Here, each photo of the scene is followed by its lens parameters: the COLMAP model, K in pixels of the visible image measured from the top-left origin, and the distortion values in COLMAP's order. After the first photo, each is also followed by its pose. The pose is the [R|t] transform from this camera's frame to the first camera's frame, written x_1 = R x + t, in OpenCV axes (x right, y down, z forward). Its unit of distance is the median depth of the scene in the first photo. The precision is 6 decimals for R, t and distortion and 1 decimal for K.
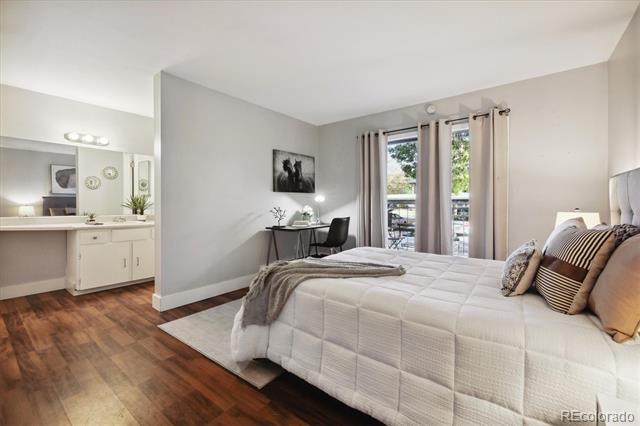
lens RADIAL K [[275.4, 0, 311.0], [0, 275.4, 206.0], [0, 0, 1]] dist [-0.003985, 0.001934]
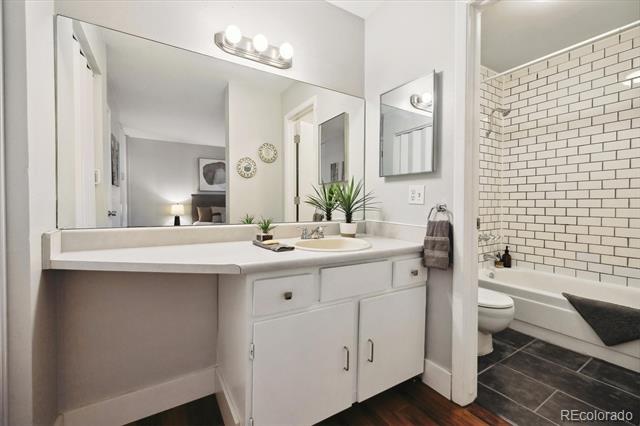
lens RADIAL K [[275.4, 0, 319.9], [0, 275.4, 204.1], [0, 0, 1]] dist [-0.003985, 0.001934]
pose [[0.938340, -0.001612, -0.345710, -0.522555], [-0.000072, 0.999988, -0.004858, 0.004912], [0.345714, 0.004583, 0.938329, 0.578931]]
